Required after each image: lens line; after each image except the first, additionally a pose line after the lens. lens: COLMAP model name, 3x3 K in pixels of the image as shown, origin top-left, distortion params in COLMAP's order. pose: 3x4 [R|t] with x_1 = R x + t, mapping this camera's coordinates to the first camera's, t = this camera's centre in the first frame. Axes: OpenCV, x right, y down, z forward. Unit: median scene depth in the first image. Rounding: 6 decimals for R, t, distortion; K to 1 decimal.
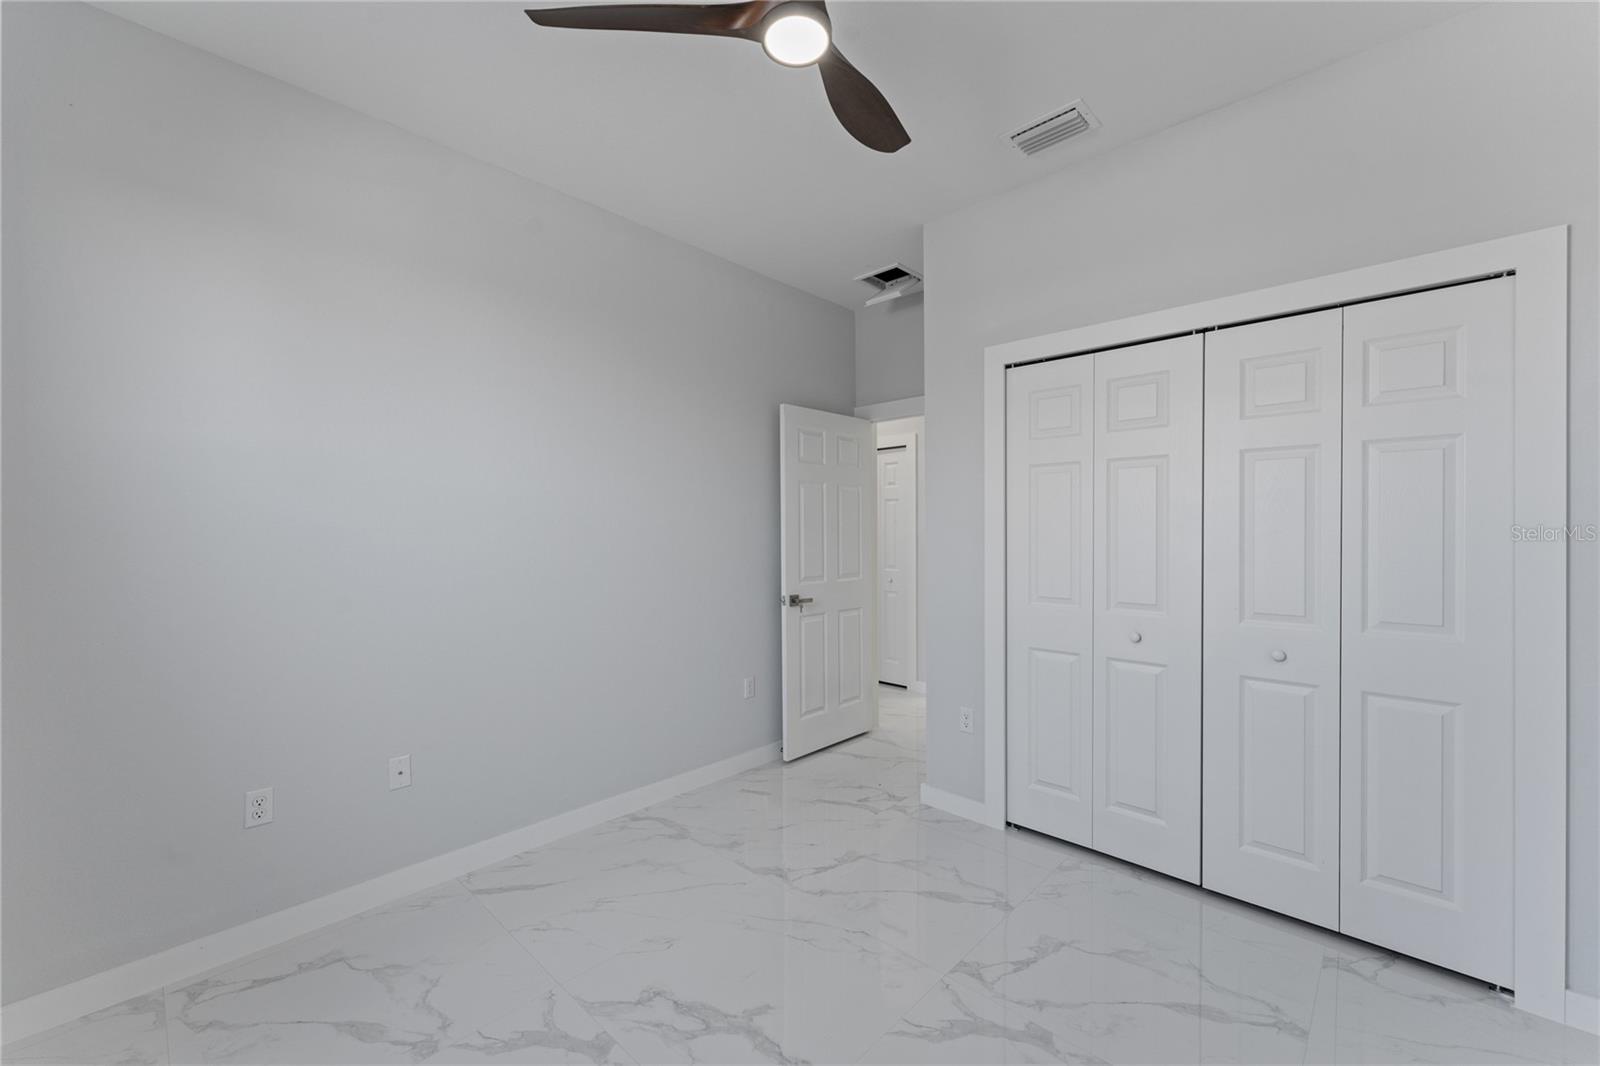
lens RADIAL K [[639.8, 0, 803.8], [0, 639.8, 535.0], [0, 0, 1]] dist [0.004064, -0.001152]
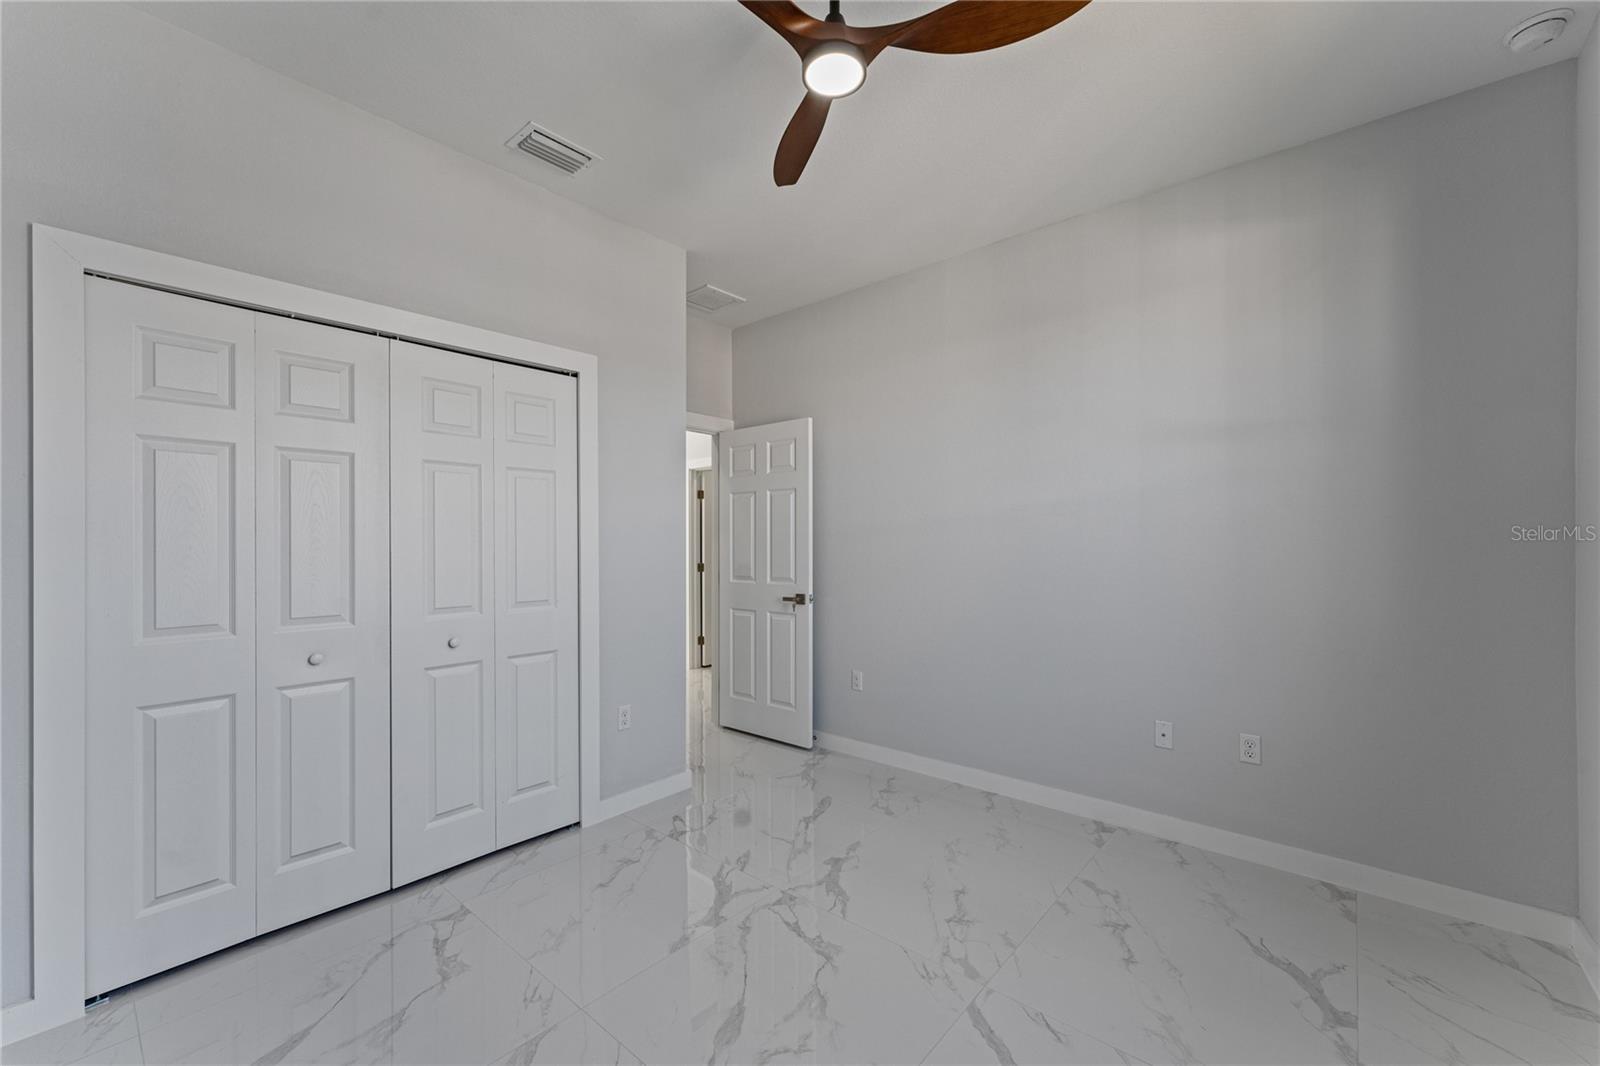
lens RADIAL K [[639.8, 0, 802.2], [0, 639.8, 529.7], [0, 0, 1]] dist [0.004064, -0.001152]
pose [[-0.029217, 0.009433, 0.999529, -0.391701], [0.001948, 0.999954, -0.009380, -0.003334], [-0.999571, 0.001673, -0.029234, 0.371778]]
